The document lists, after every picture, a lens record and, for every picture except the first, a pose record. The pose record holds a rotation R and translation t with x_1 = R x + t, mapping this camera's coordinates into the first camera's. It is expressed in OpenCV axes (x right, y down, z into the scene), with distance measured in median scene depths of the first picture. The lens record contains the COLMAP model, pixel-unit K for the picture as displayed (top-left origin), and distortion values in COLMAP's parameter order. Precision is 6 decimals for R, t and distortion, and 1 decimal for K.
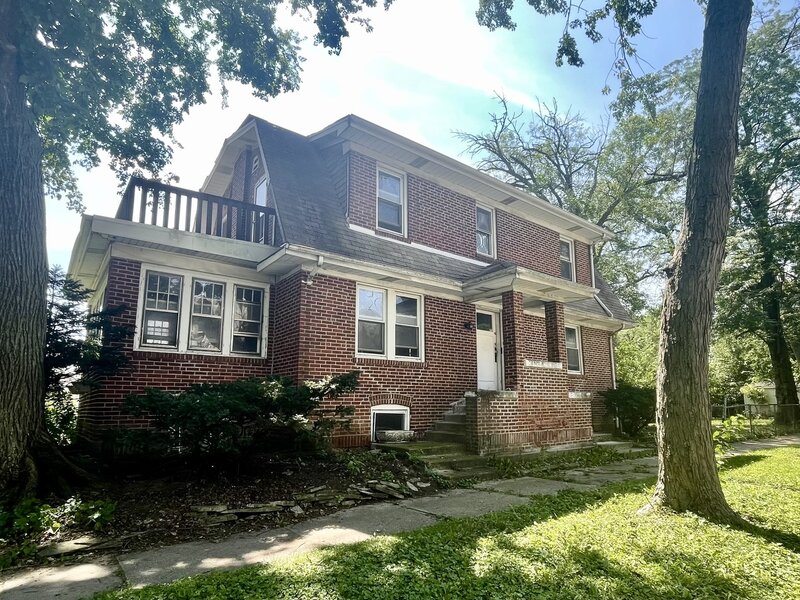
lens RADIAL K [[460.2, 0, 400.8], [0, 460.2, 336.4], [0, 0, 1]] dist [-0.000306, -0.001110]
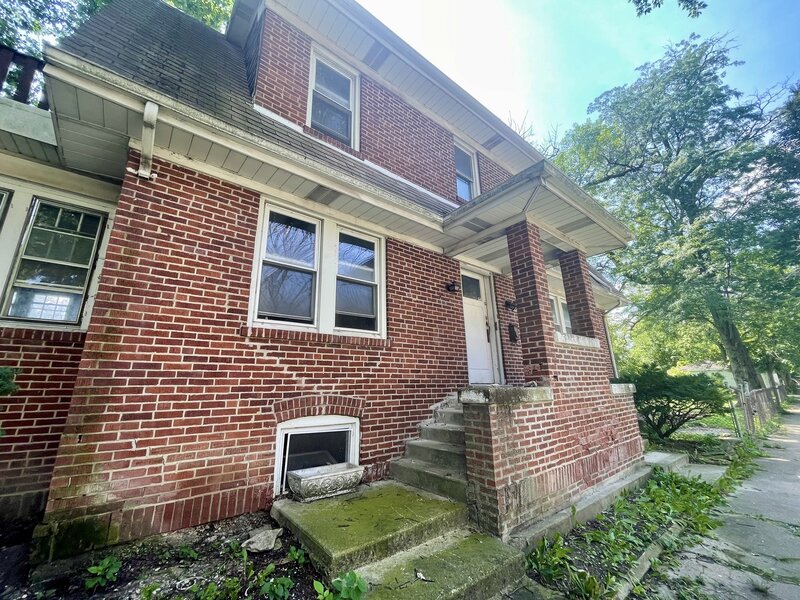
lens RADIAL K [[321.4, 0, 387.9], [0, 321.4, 301.1], [0, 0, 1]] dist [-0.001962, -0.000218]
pose [[0.999904, -0.012029, 0.006929, 0.051767], [0.012717, 0.993866, -0.109854, 0.053217], [-0.005565, 0.109931, 0.993924, 0.573878]]
